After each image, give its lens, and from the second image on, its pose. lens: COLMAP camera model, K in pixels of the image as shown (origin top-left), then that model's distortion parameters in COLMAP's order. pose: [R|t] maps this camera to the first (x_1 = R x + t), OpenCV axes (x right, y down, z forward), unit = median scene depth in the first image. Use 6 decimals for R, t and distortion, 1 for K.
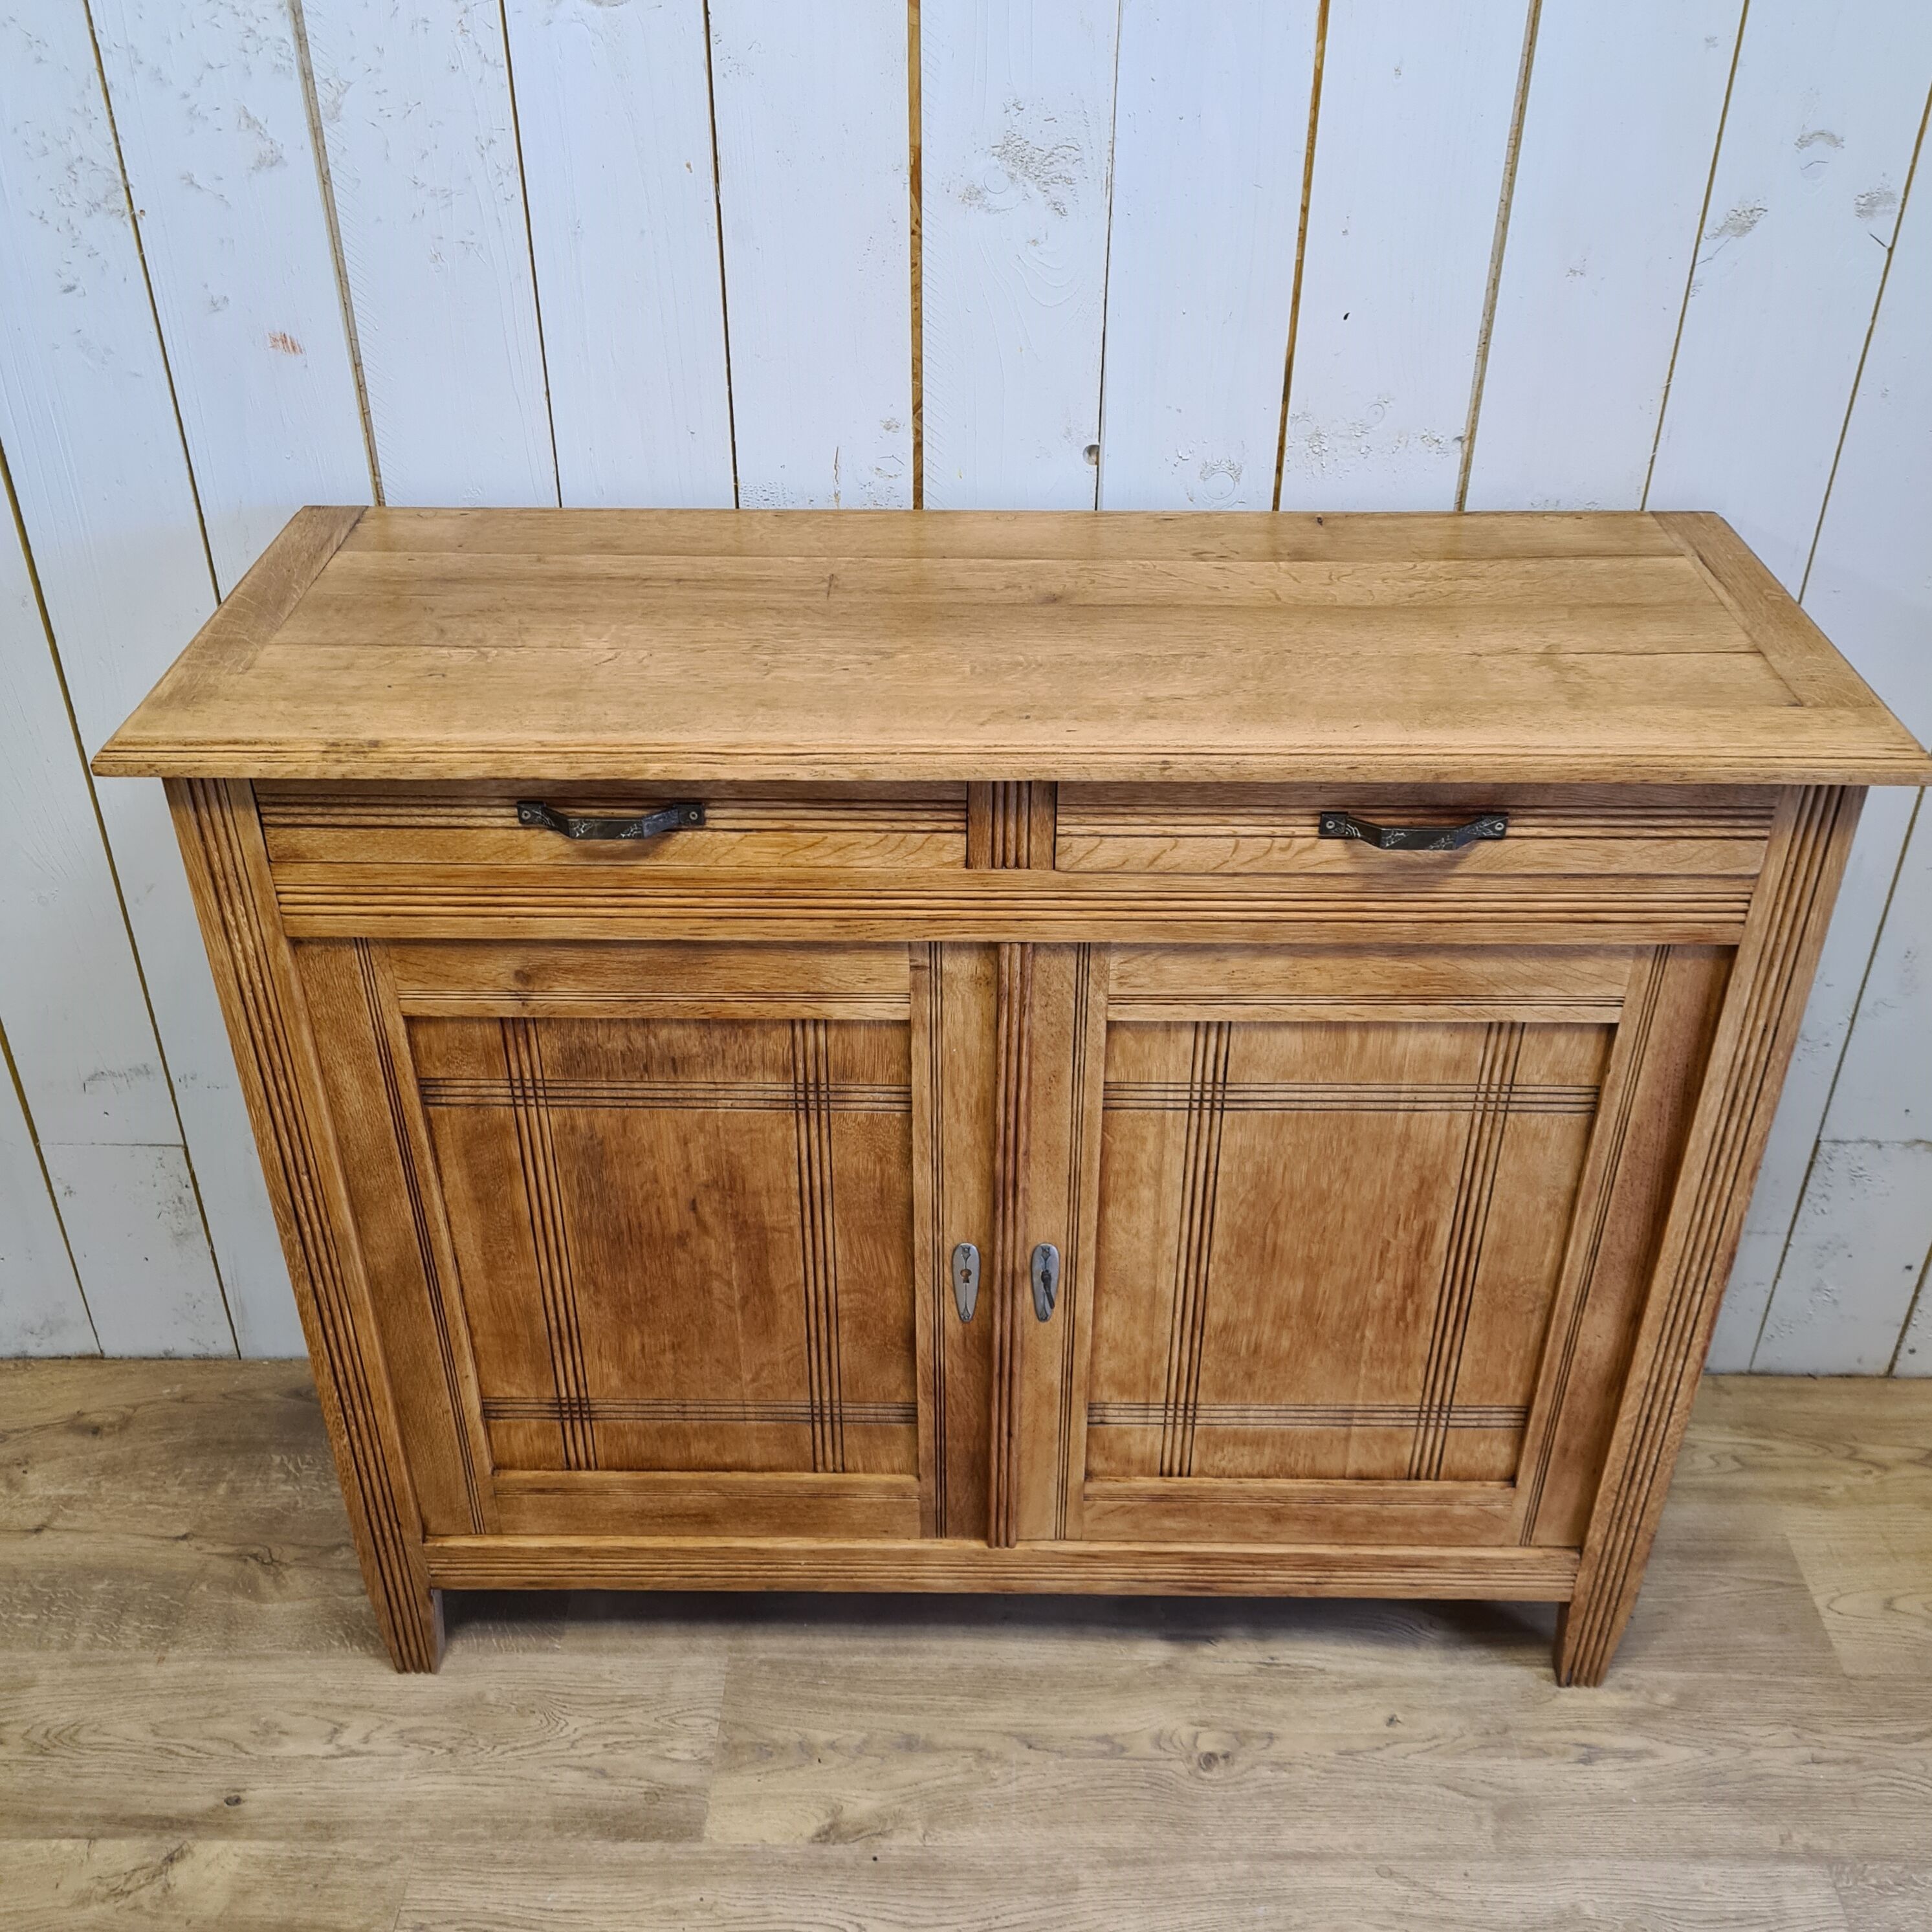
lens RADIAL K [[1998.2, 0, 970.7], [0, 1998.2, 987.0], [0, 0, 1]] dist [0.040662, 0.000000]
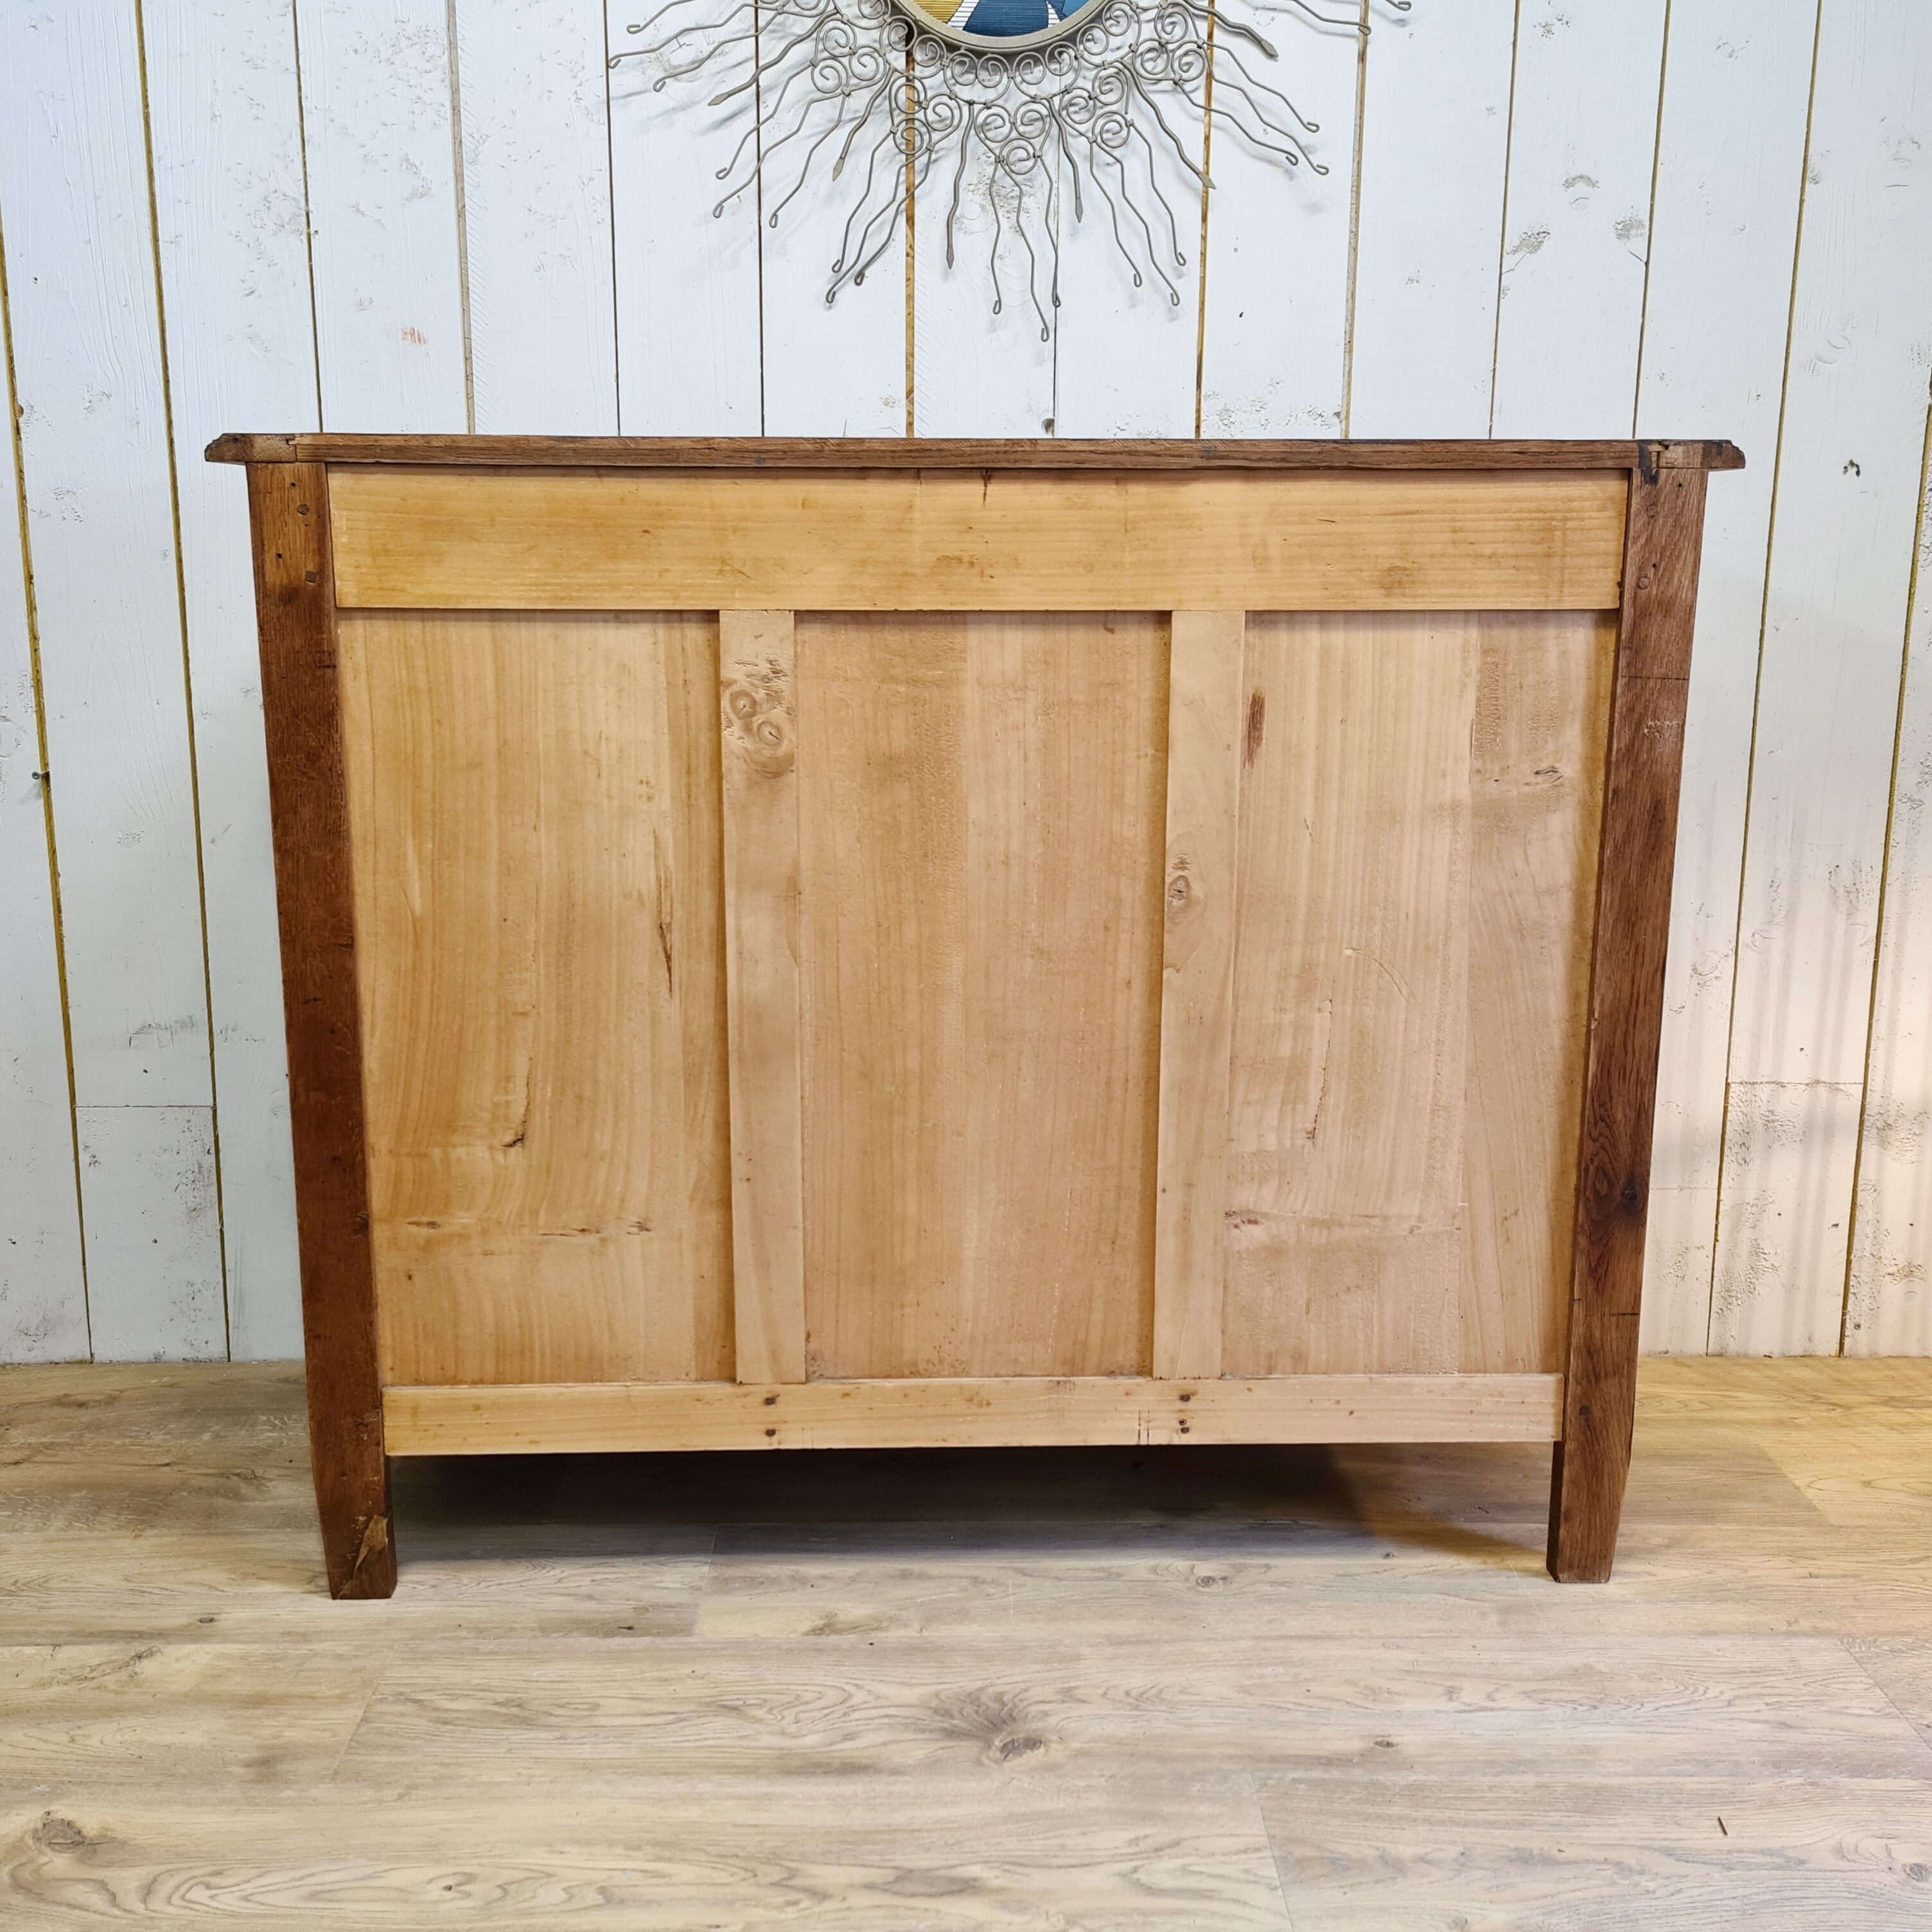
lens RADIAL K [[1998.2, 0, 968.2], [0, 1998.2, 942.9], [0, 0, 1]] dist [0.040662, 0.000000]
pose [[0.999524, -0.004970, 0.030452, -0.030374], [0.016389, 0.921718, -0.387515, 0.528967], [-0.026142, 0.387829, 0.921360, -0.029634]]
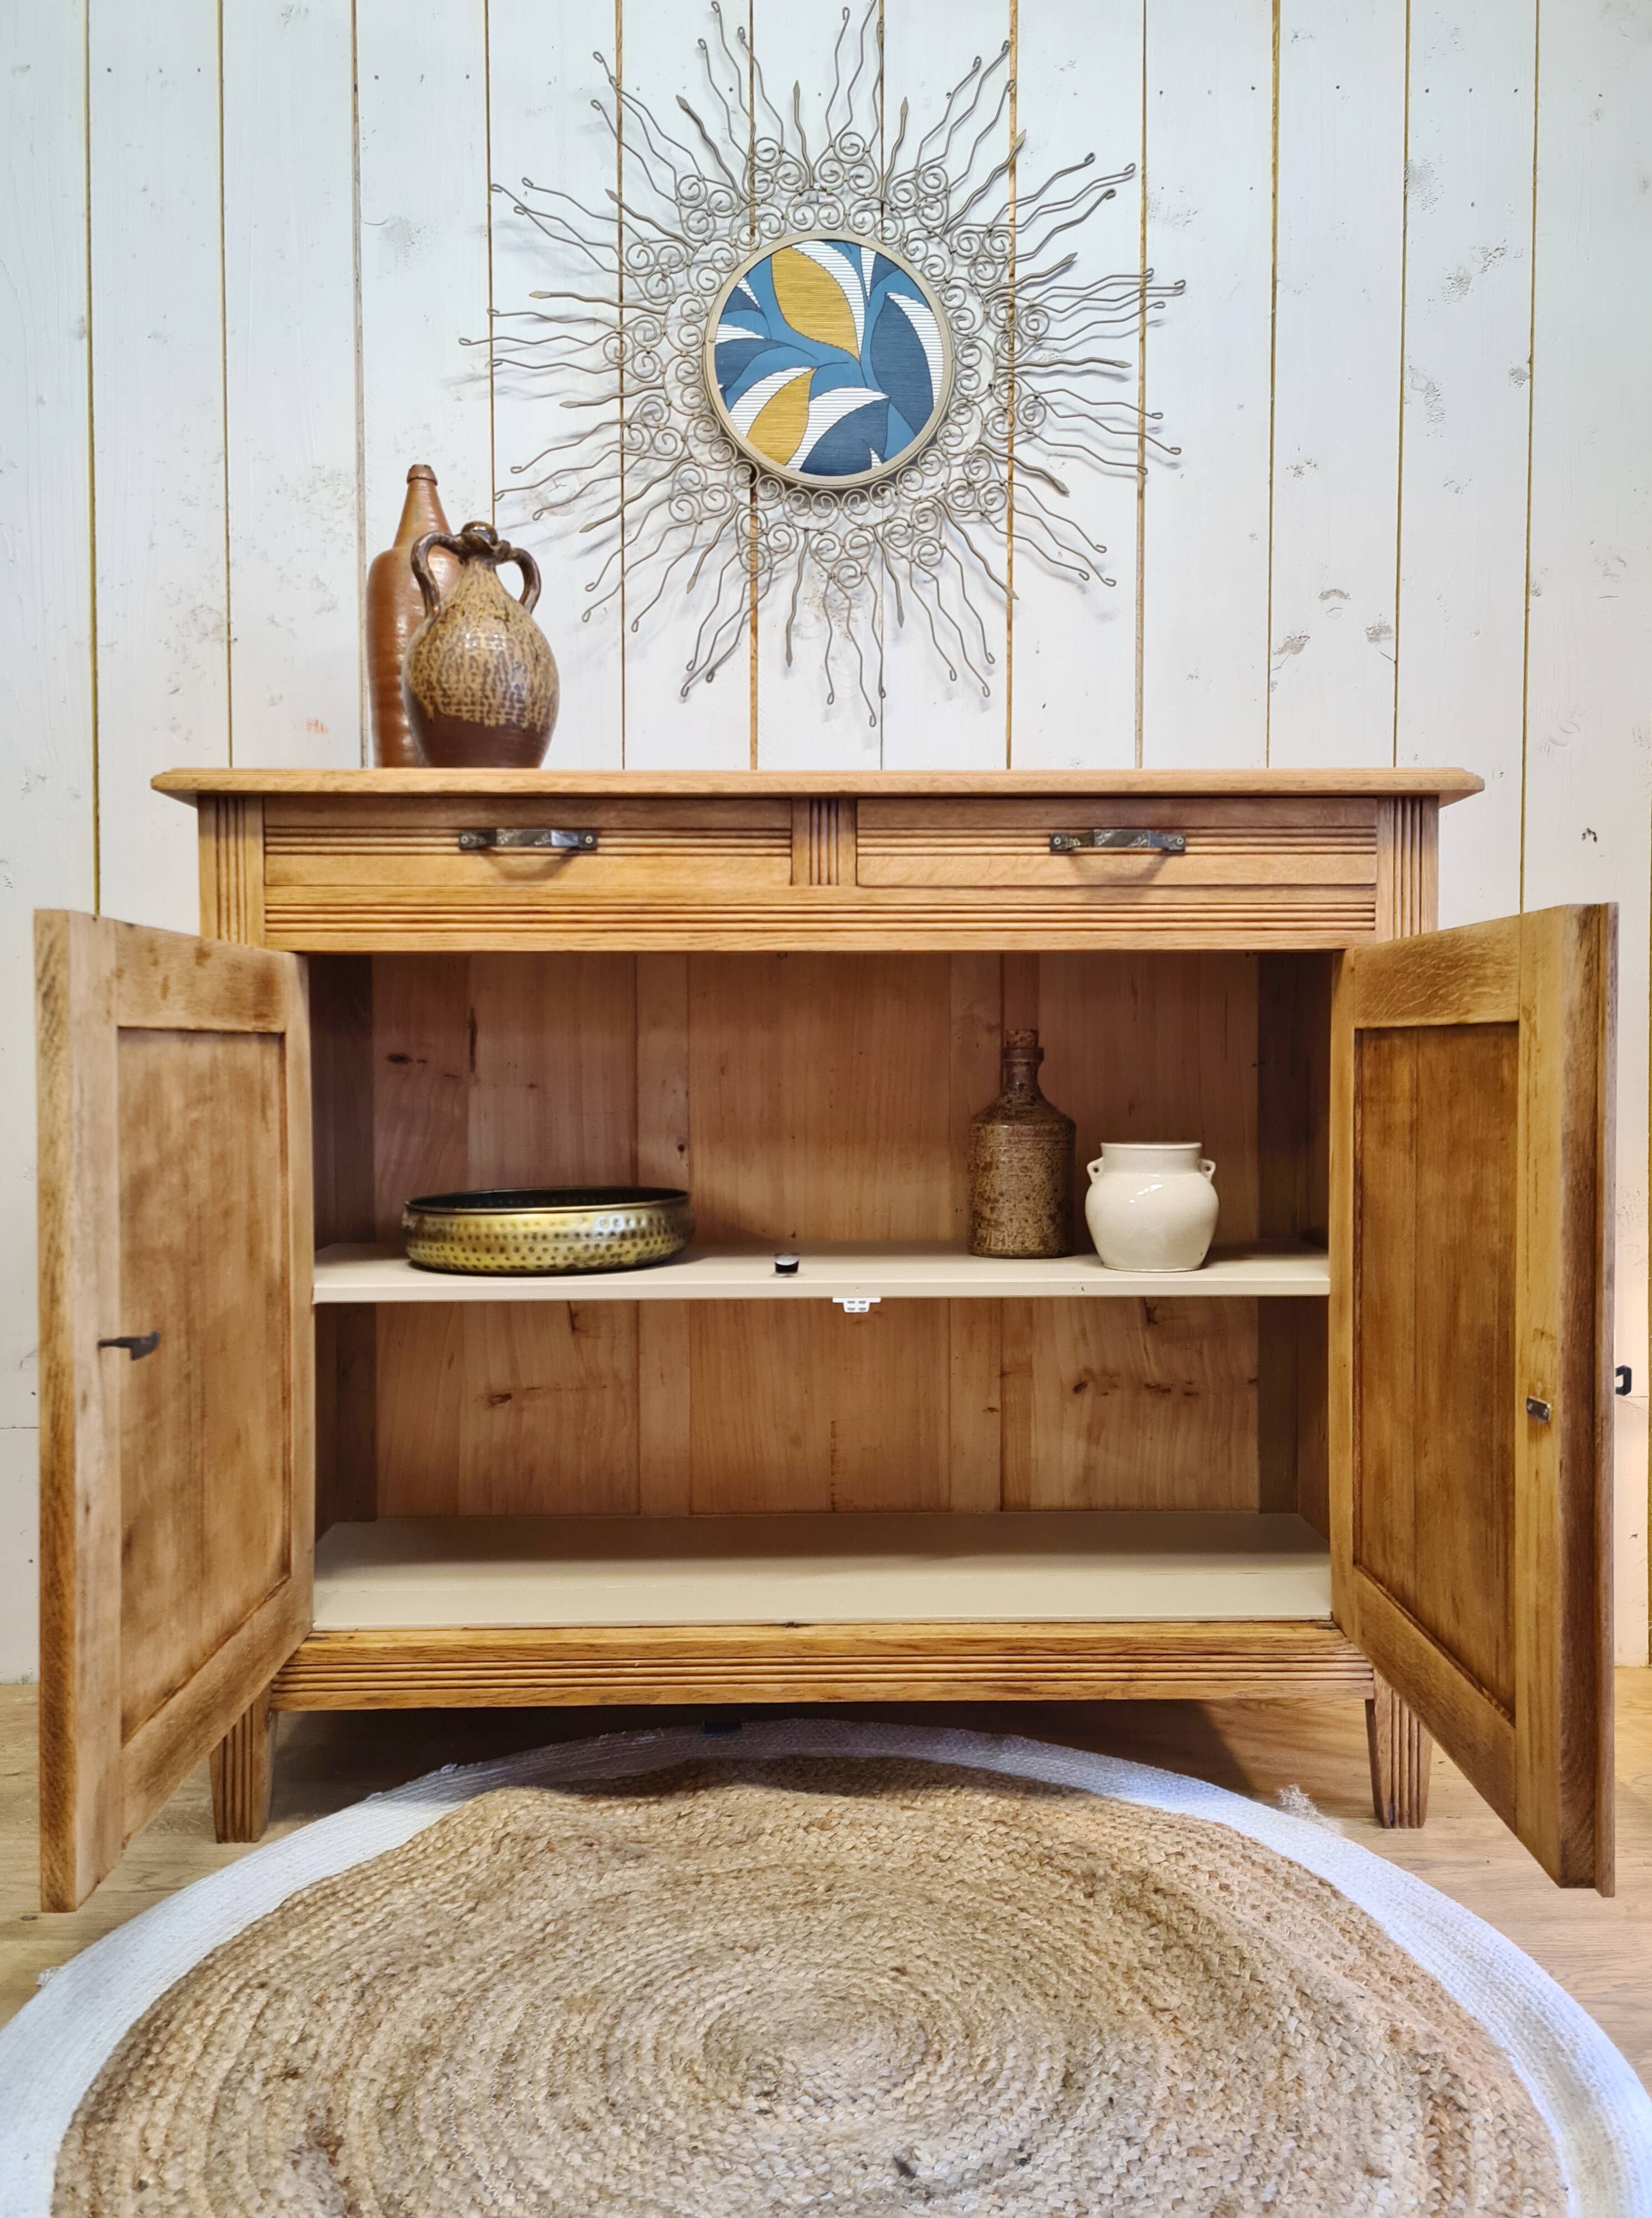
lens RADIAL K [[1701.7, 0, 842.3], [0, 1701.7, 1097.3], [0, 0, 1]] dist [0.068403, -0.063097]
pose [[0.999434, -0.005633, 0.033163, -0.005503], [0.022652, 0.841541, -0.539719, 0.575616], [-0.024867, 0.540164, 0.841192, 0.098229]]
